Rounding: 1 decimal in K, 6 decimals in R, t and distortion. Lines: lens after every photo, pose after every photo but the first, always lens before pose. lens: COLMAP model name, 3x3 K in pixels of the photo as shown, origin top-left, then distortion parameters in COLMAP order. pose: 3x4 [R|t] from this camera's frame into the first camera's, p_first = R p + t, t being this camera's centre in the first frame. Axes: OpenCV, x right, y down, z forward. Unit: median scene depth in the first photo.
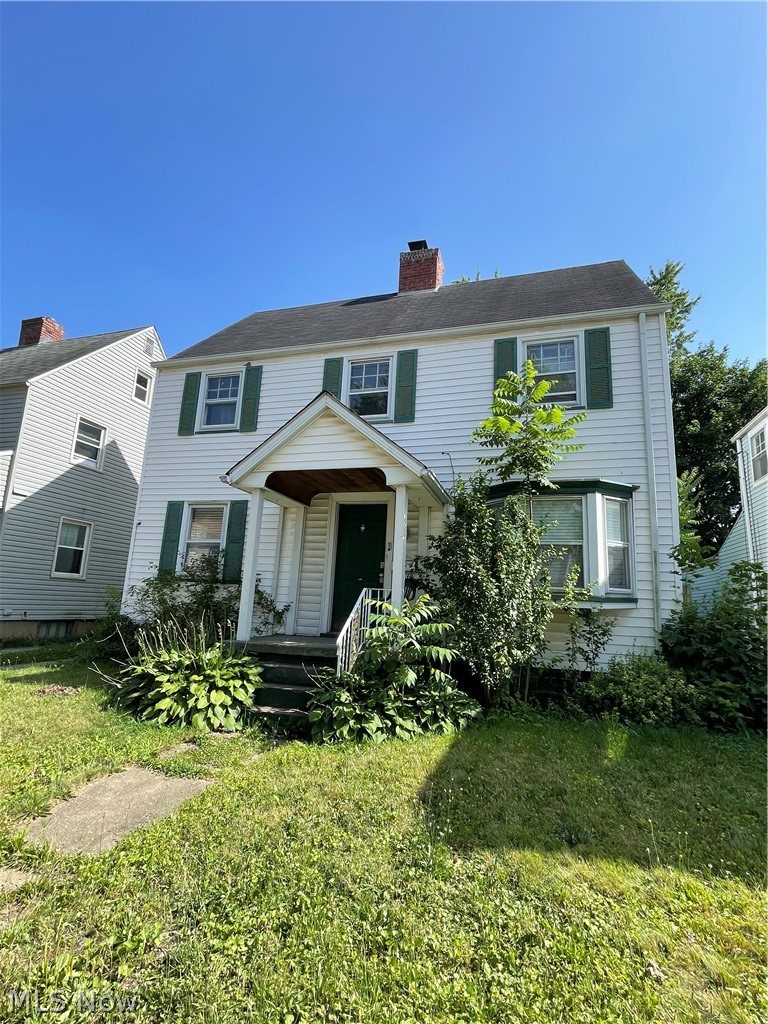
lens RADIAL K [[469.9, 0, 384.0], [0, 469.9, 512.0], [0, 0, 1]] dist [0.123640, 0.000001]
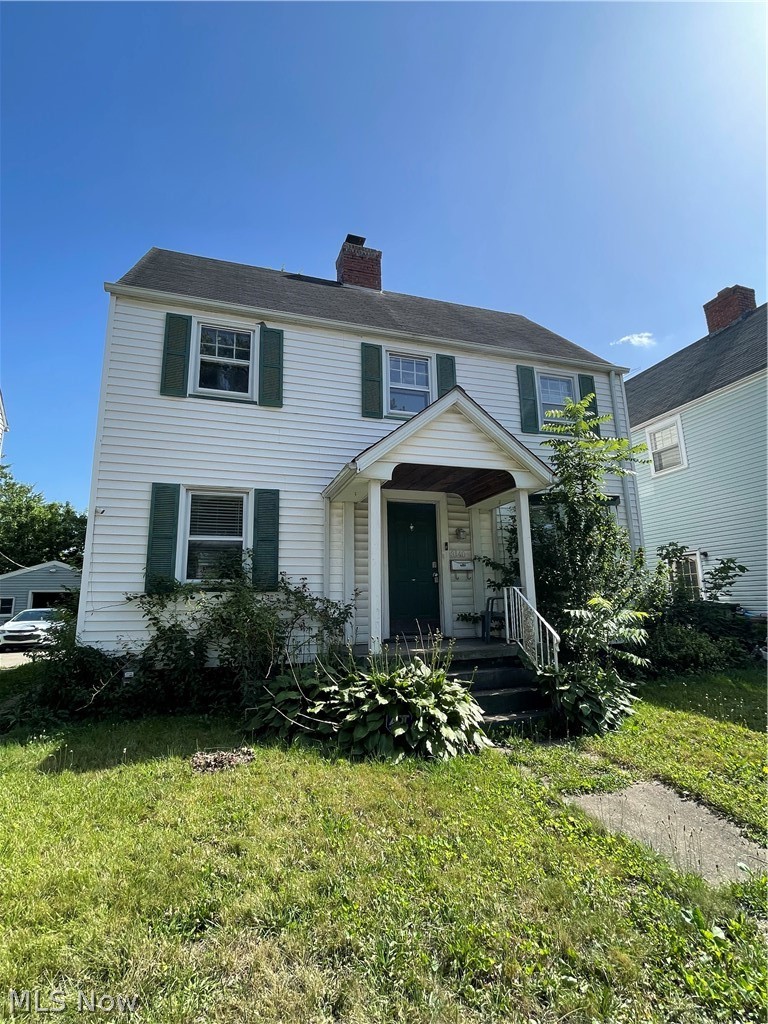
lens RADIAL K [[492.1, 0, 385.5], [0, 492.1, 493.3], [0, 0, 1]] dist [0.080604, -0.000011]
pose [[0.811491, 0.055215, 0.581751, -0.605037], [-0.039966, 0.998439, -0.039015, 0.007442], [-0.582997, 0.008410, 0.812431, 0.185924]]
